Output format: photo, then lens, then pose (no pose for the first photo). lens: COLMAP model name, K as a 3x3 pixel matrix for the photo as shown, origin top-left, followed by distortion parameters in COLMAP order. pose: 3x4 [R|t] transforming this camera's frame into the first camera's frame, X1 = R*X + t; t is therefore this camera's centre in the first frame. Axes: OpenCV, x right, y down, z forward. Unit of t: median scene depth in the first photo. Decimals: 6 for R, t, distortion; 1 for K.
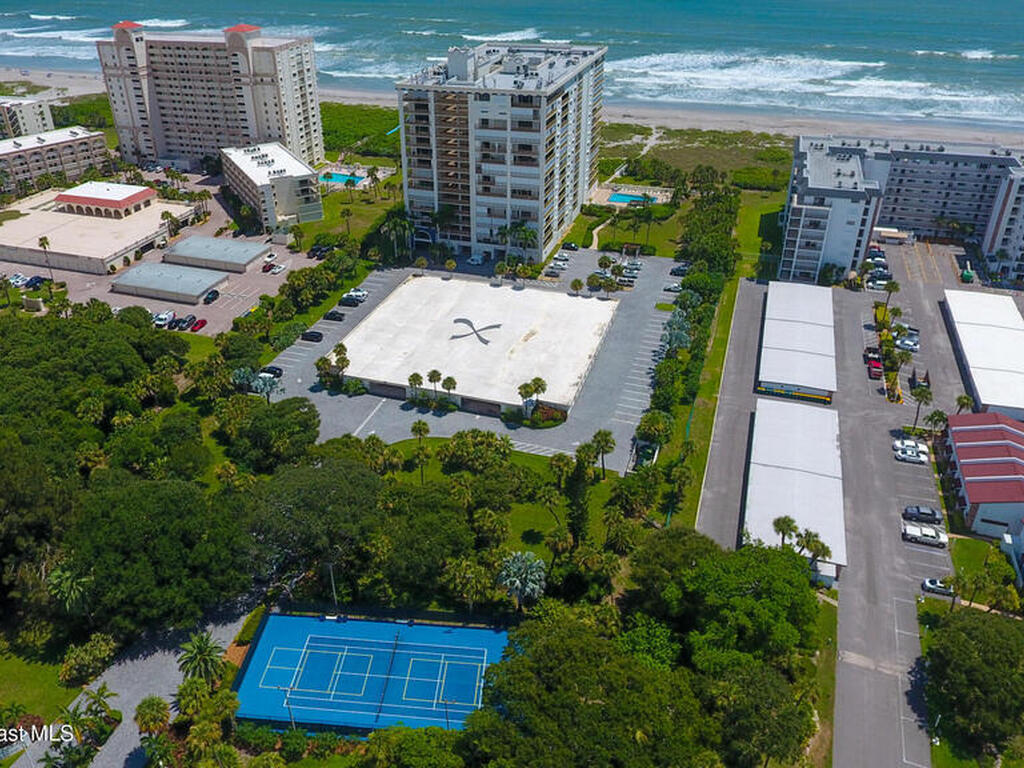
lens RADIAL K [[798.8, 0, 484.7], [0, 798.8, 341.3], [0, 0, 1]] dist [-0.003274, -0.001263]
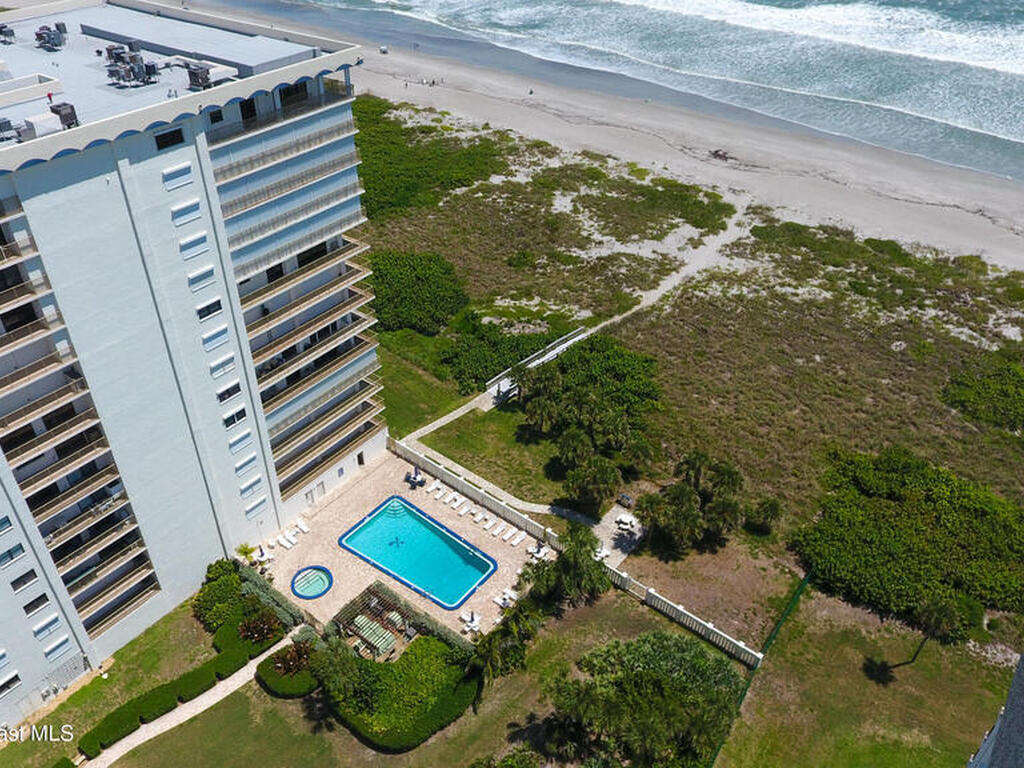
lens RADIAL K [[798.8, 0, 474.7], [0, 798.8, 364.7], [0, 0, 1]] dist [-0.003274, -0.001263]
pose [[0.942251, 0.197707, -0.270323, 0.337614], [-0.161450, 0.975327, 0.150570, -0.366537], [0.293422, -0.098231, 0.950923, 0.876070]]
